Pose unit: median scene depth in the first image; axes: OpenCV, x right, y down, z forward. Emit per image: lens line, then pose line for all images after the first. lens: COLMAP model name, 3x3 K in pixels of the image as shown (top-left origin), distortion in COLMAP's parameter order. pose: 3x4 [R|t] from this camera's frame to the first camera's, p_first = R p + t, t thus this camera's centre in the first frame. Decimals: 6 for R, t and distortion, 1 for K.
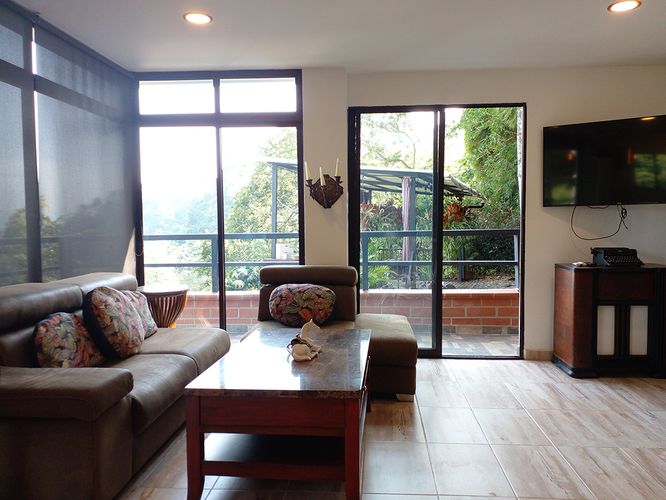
lens RADIAL K [[553.8, 0, 333.0], [0, 553.8, 250.0], [0, 0, 1]] dist [-0.008318, -0.005062]
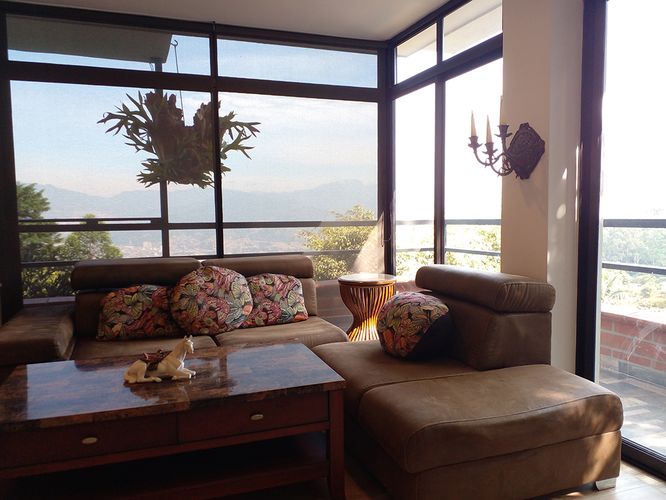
lens RADIAL K [[539.4, 0, 333.0], [0, 539.4, 250.0], [0, 0, 1]] dist [0.174378, -0.330035]
pose [[0.407765, 0.068968, -0.910478, 0.480745], [-0.038342, 0.997557, 0.058392, -0.026877], [0.912282, 0.011099, 0.409413, 0.598865]]
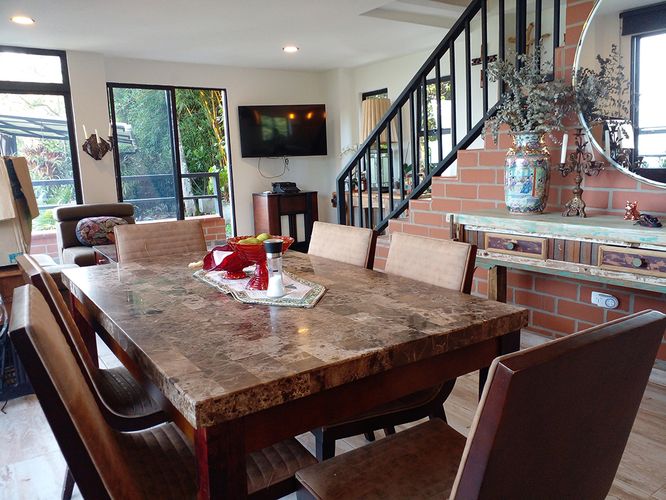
lens RADIAL K [[539.4, 0, 333.0], [0, 539.4, 250.0], [0, 0, 1]] dist [0.174378, -0.330035]
pose [[0.770258, -0.120275, 0.626288, -0.451436], [0.053814, 0.990810, 0.124094, 0.004217], [-0.635458, -0.061881, 0.769652, -0.406590]]
